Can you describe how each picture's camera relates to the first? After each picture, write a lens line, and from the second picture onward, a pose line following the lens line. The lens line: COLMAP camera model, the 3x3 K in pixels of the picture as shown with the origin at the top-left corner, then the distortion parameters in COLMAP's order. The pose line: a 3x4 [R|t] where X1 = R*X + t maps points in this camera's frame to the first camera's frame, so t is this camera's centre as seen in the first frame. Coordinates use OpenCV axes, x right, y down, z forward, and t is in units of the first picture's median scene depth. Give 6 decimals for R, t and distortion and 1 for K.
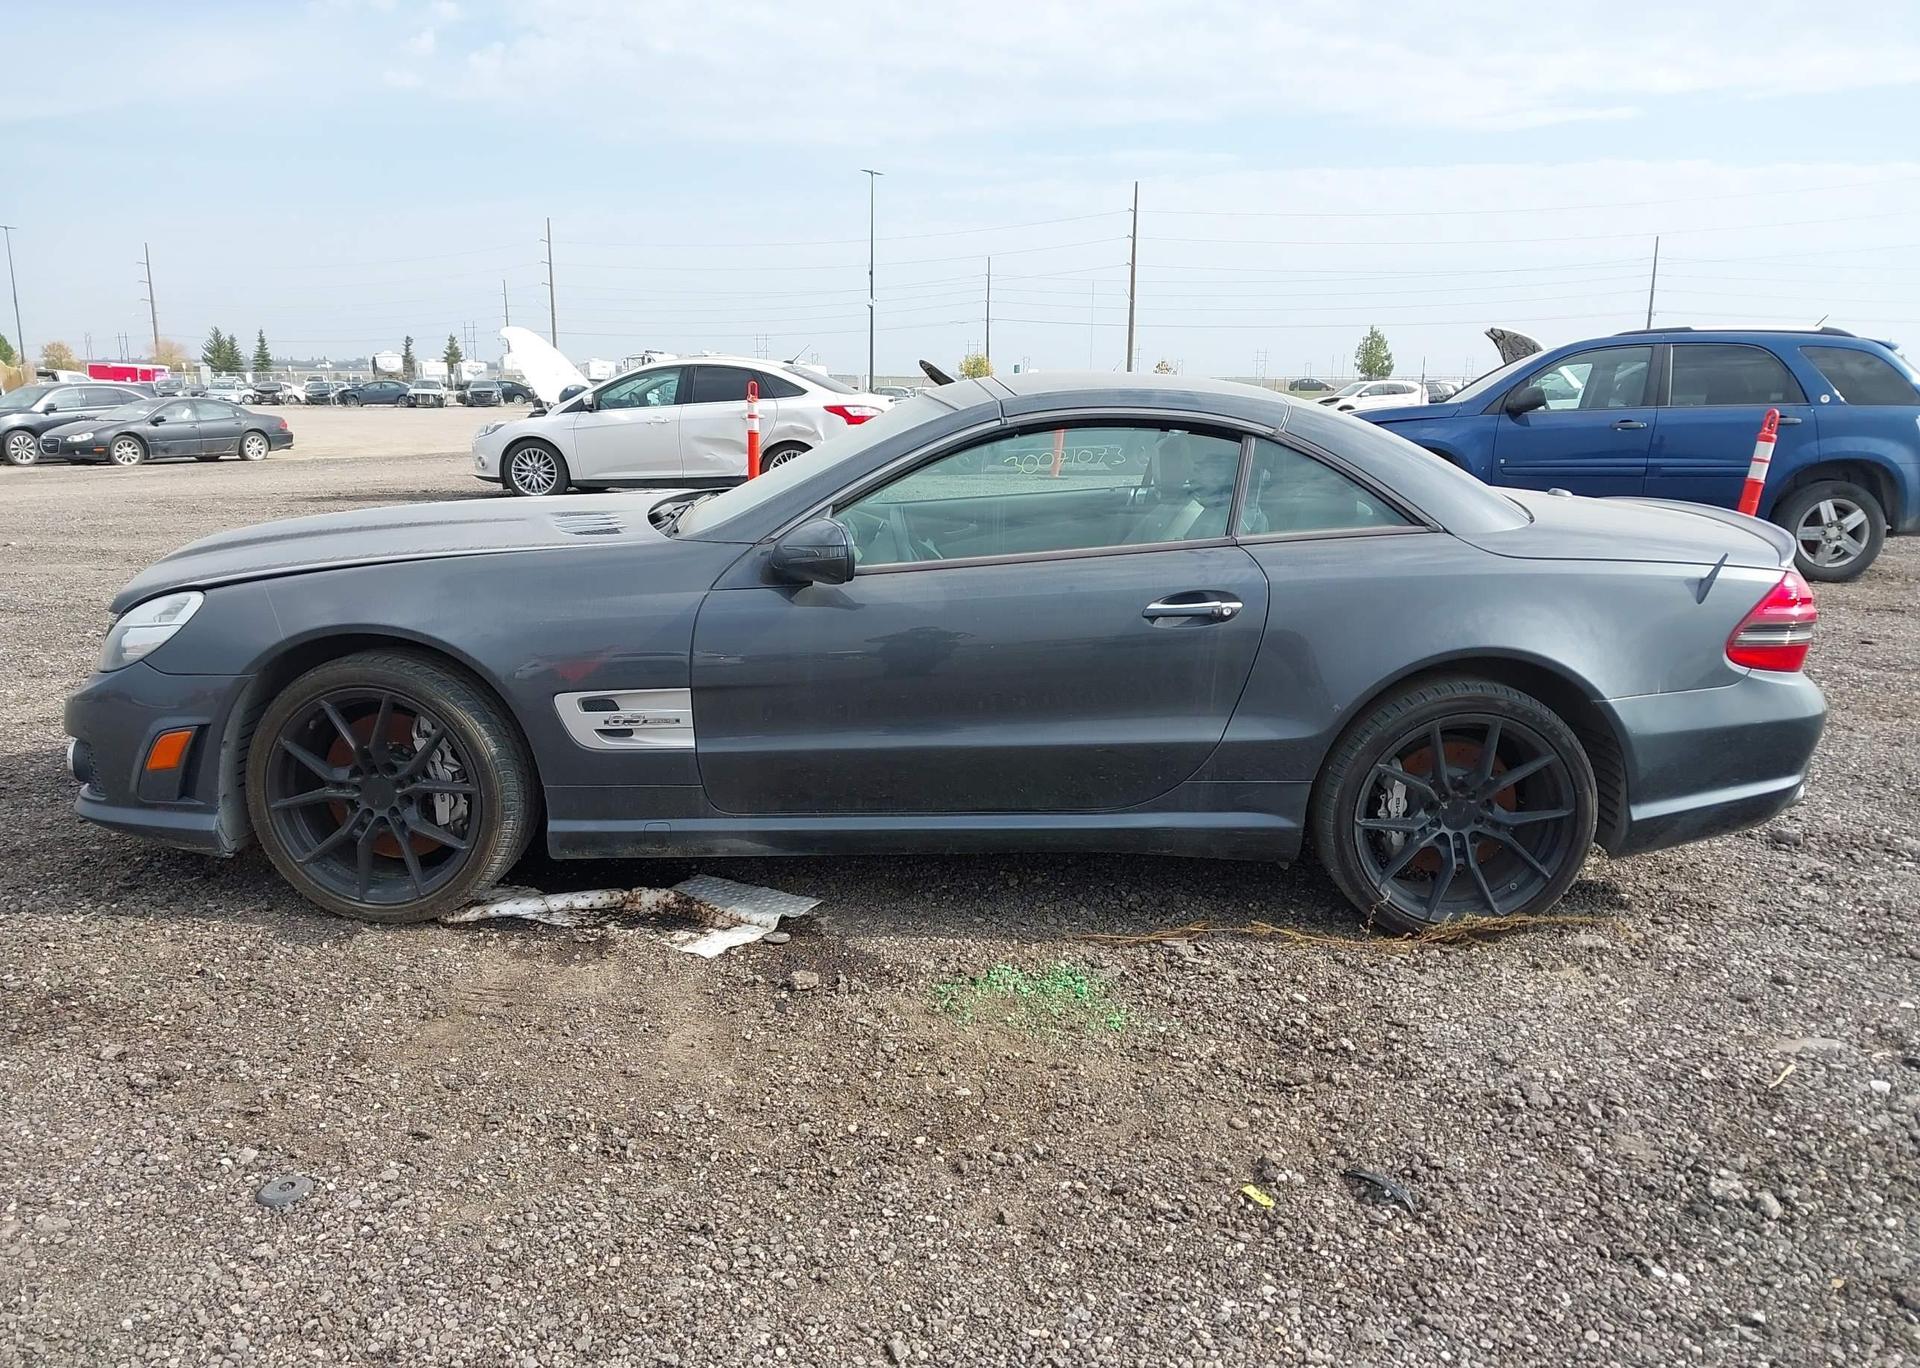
lens RADIAL K [[1514.3, 0, 965.7], [0, 1514.3, 712.0], [0, 0, 1]] dist [0.048161, -0.047639]
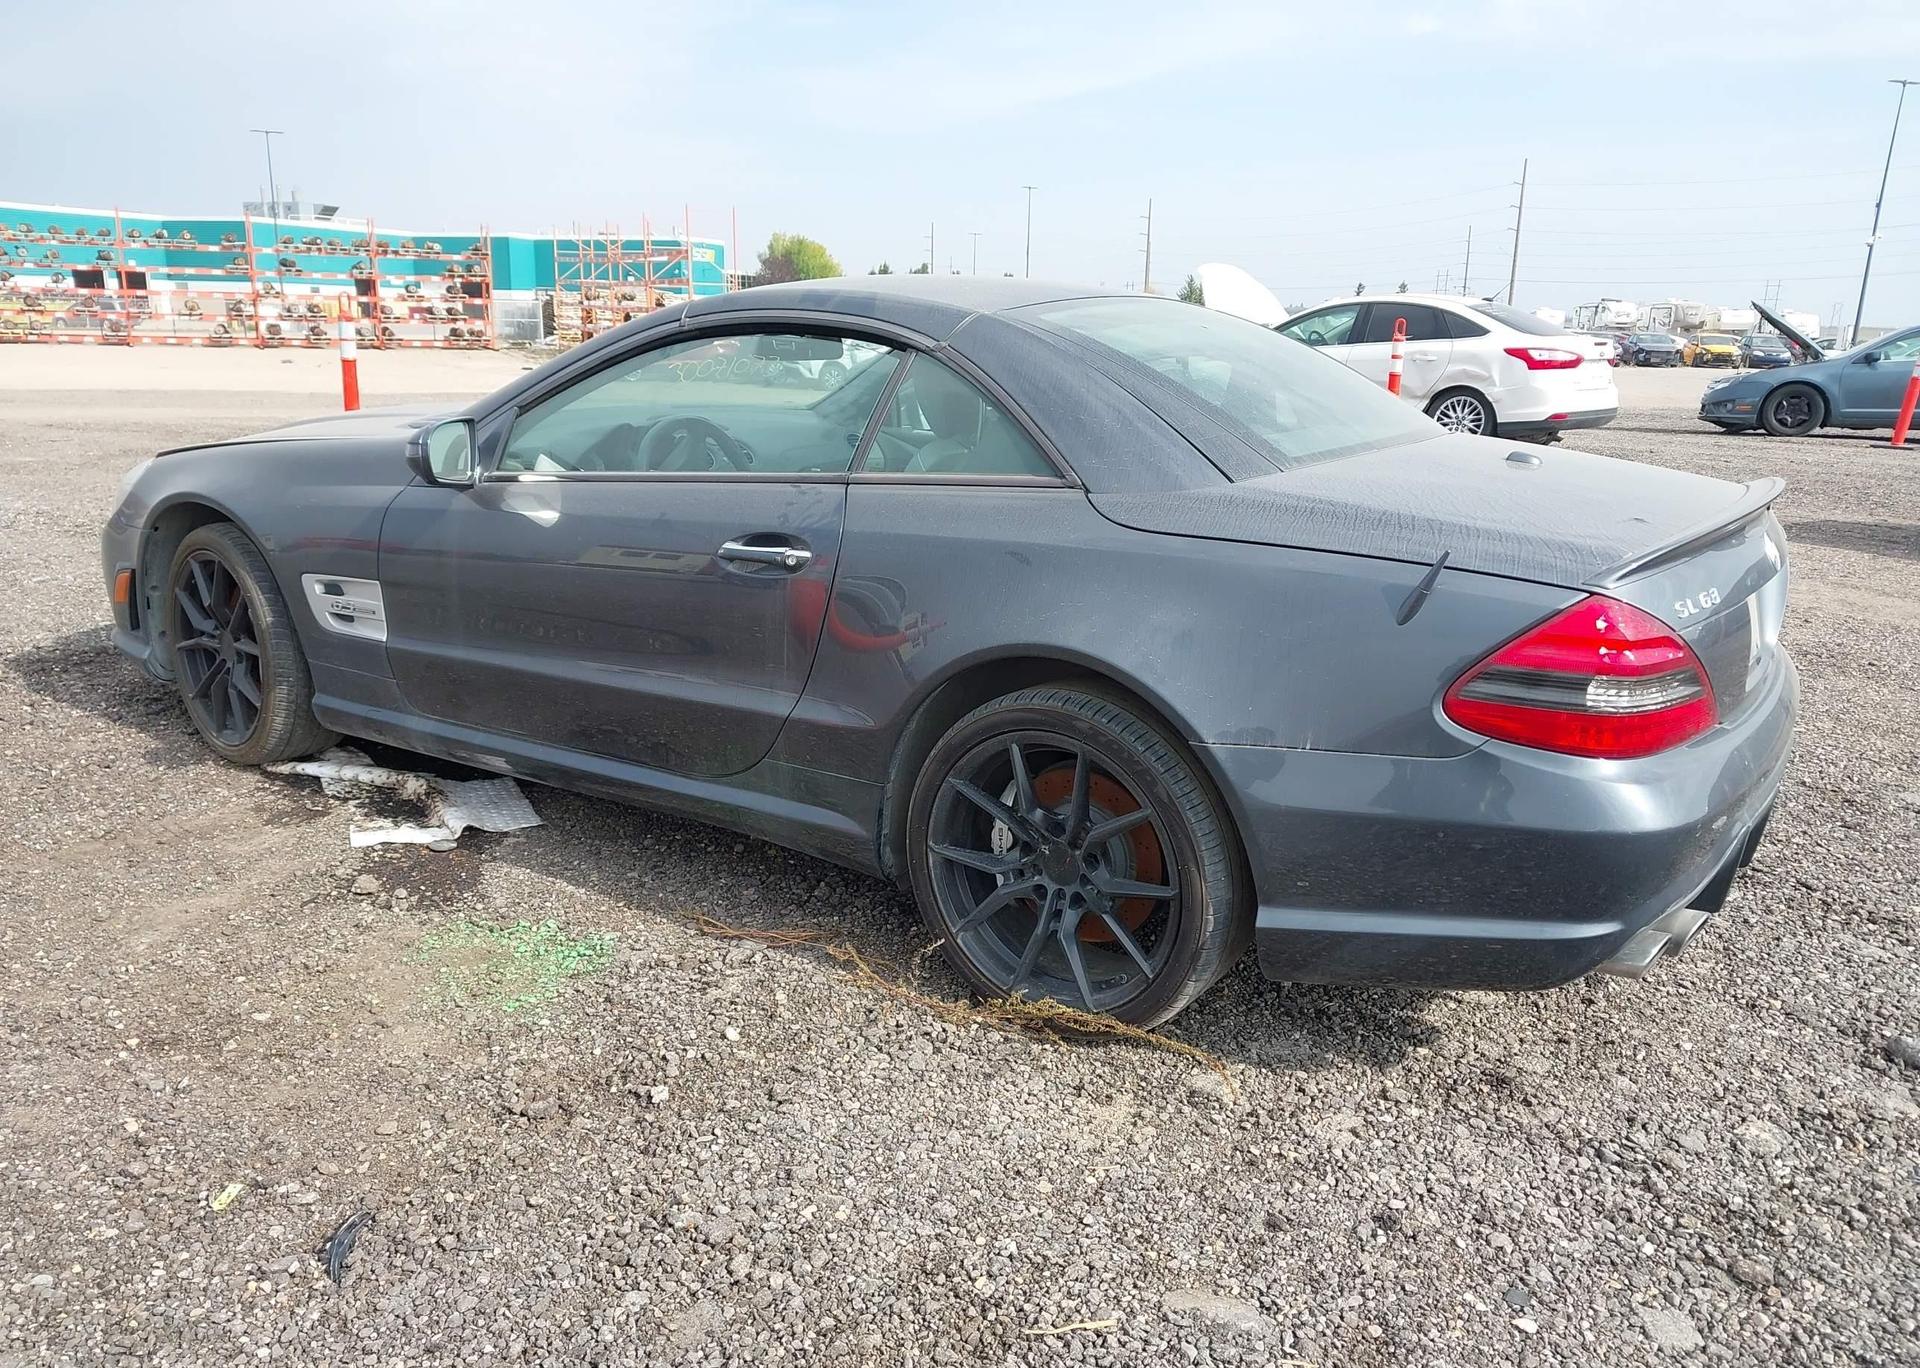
lens RADIAL K [[1535.0, 0, 960.0], [0, 1535.0, 684.0], [0, 0, 1]] dist [0.024246, -0.050610]
pose [[0.822321, 0.144970, -0.550247, 0.692187], [-0.137906, 0.988947, 0.054456, -0.056031], [0.552059, 0.031102, 0.833225, 0.344841]]
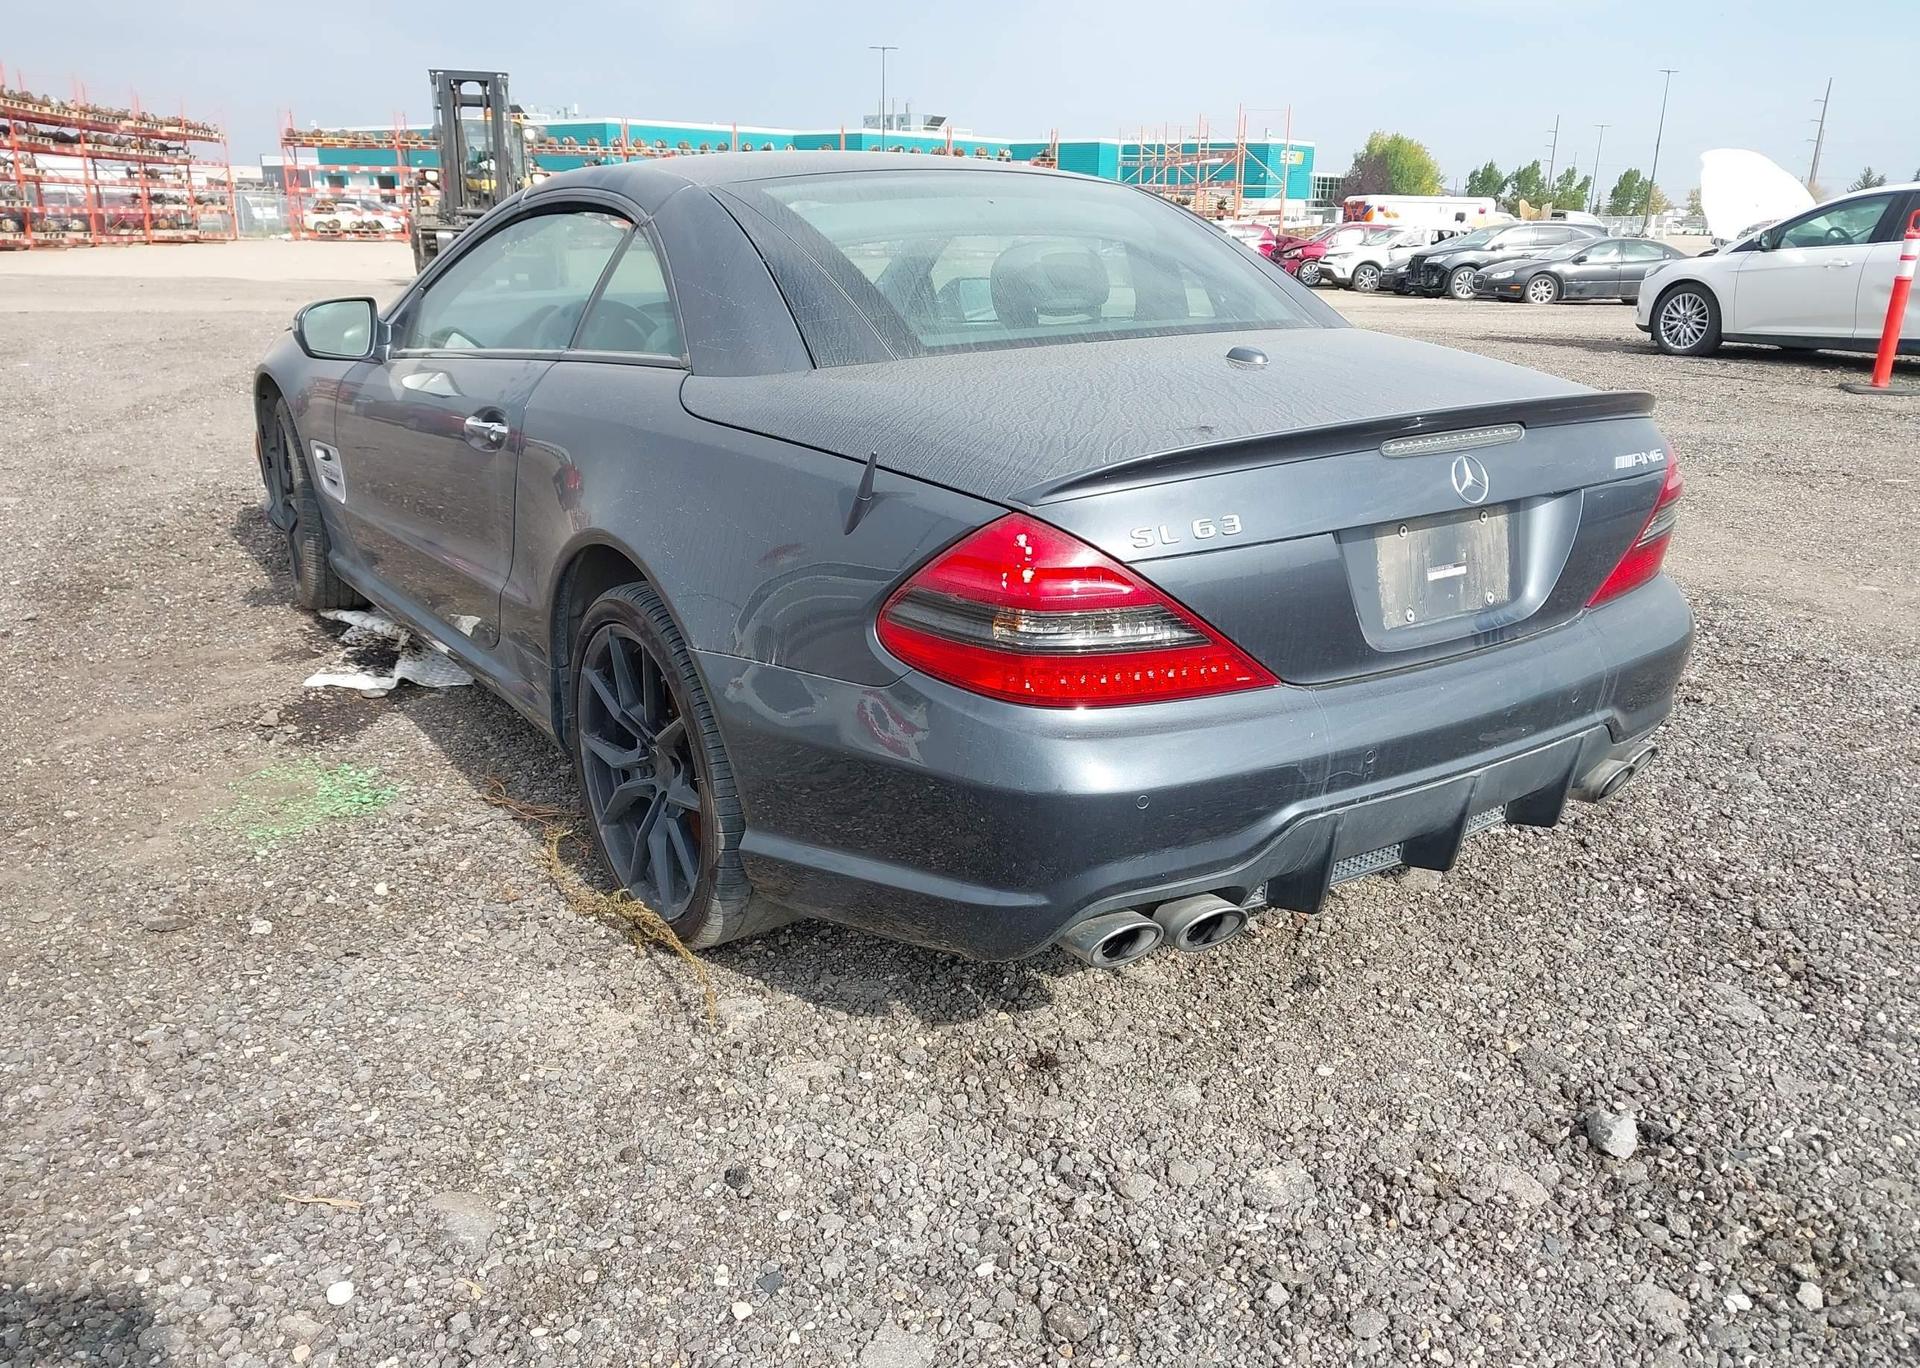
lens RADIAL K [[1527.7, 0, 965.5], [0, 1527.7, 718.7], [0, 0, 1]] dist [0.010679, -0.006293]
pose [[0.557924, 0.264655, -0.786561, 0.979603], [-0.187862, 0.963461, 0.190922, -0.121537], [0.808349, 0.041245, 0.587256, 0.699349]]
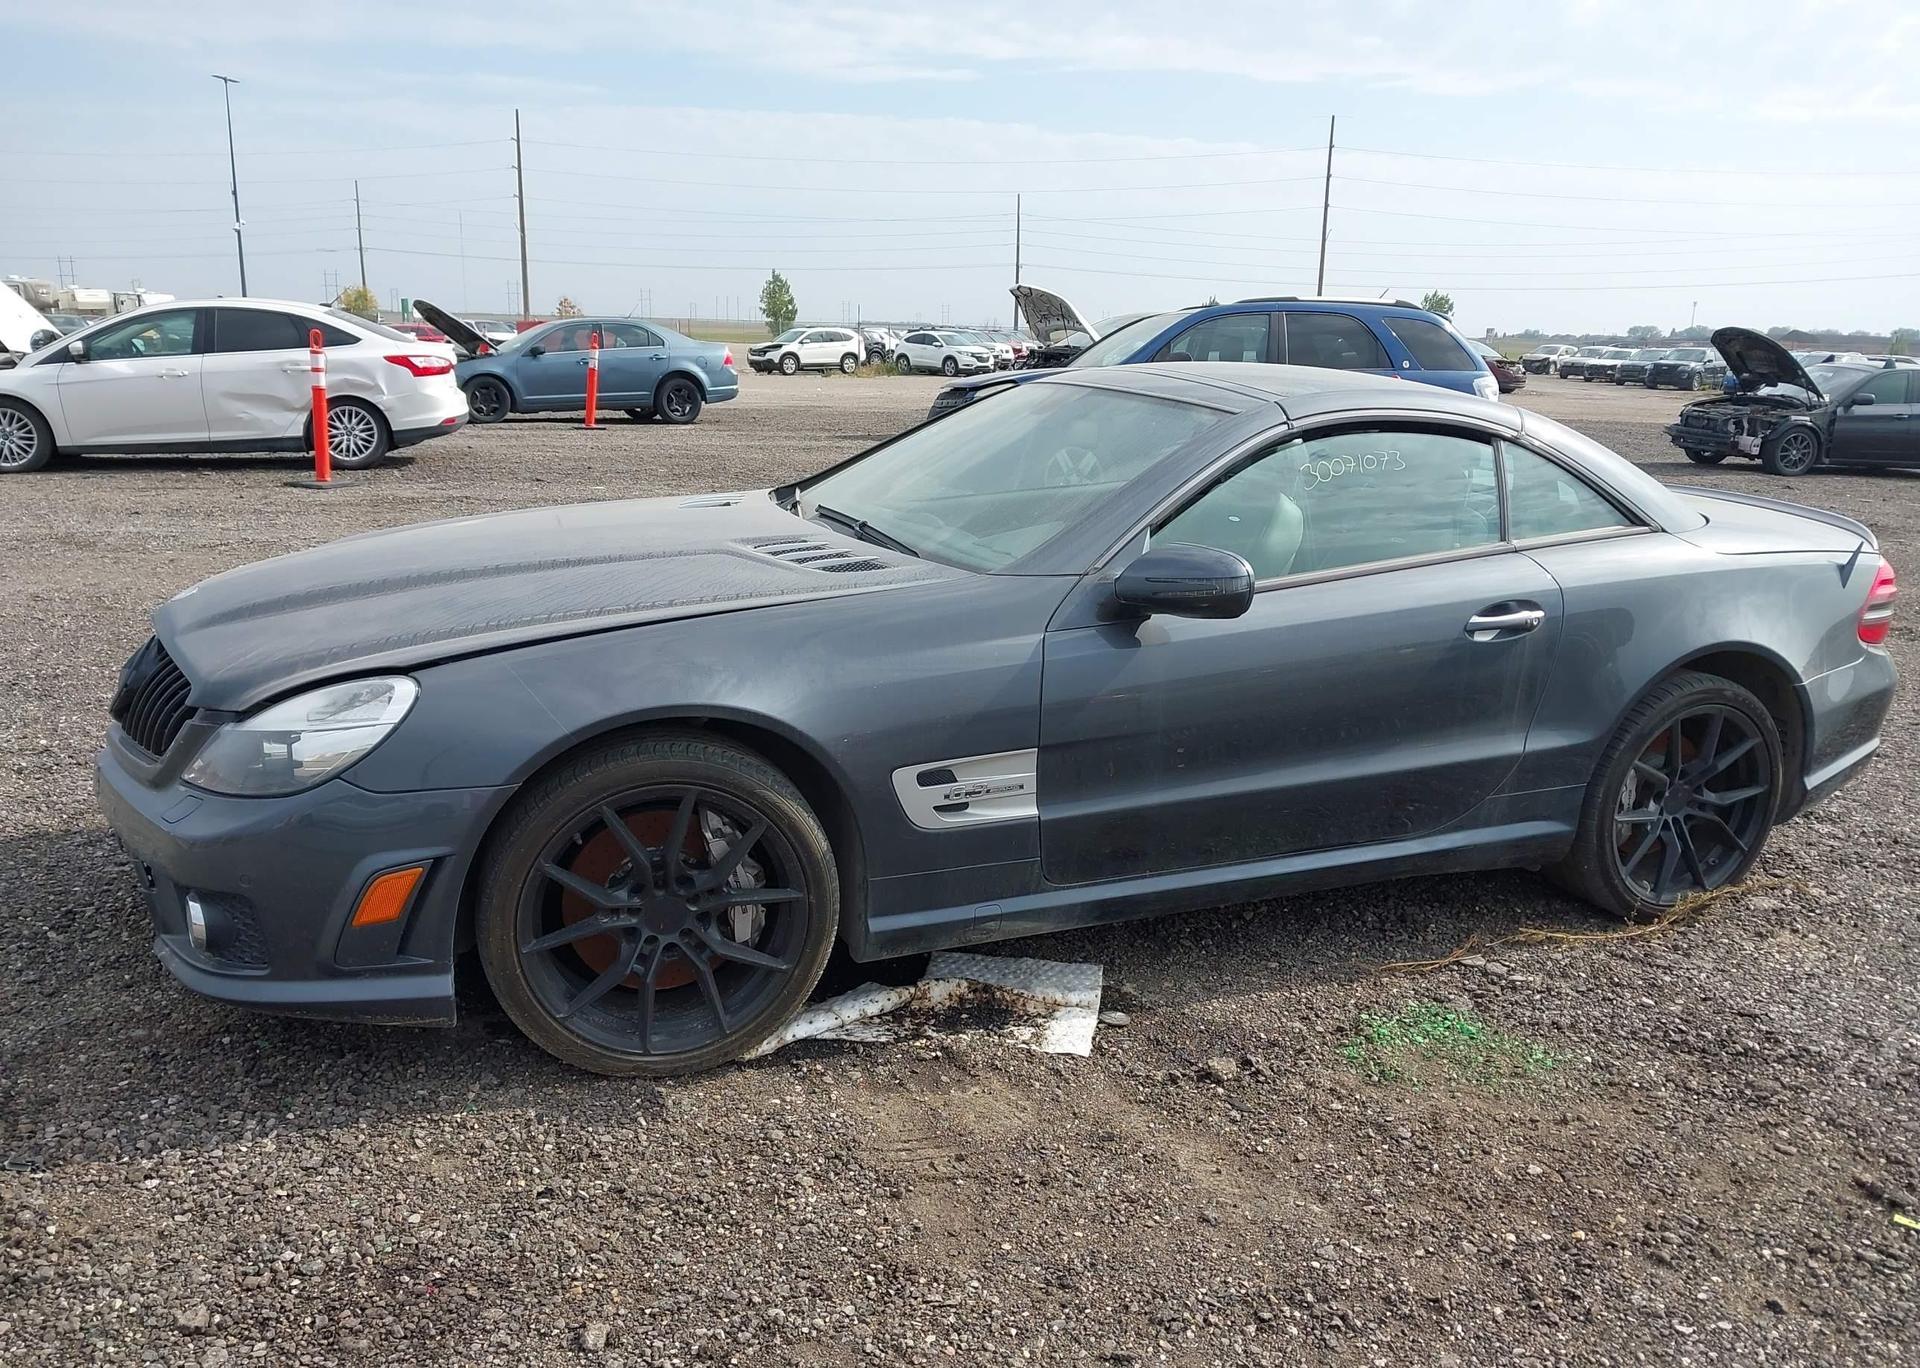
lens RADIAL K [[1500.9, 0, 955.6], [0, 1500.9, 711.0], [0, 0, 1]] dist [0.056402, -0.086374]
pose [[0.925865, -0.081078, 0.369054, -0.520357], [0.066531, 0.996429, 0.051998, -0.081433], [-0.371951, -0.023589, 0.927952, 0.222088]]
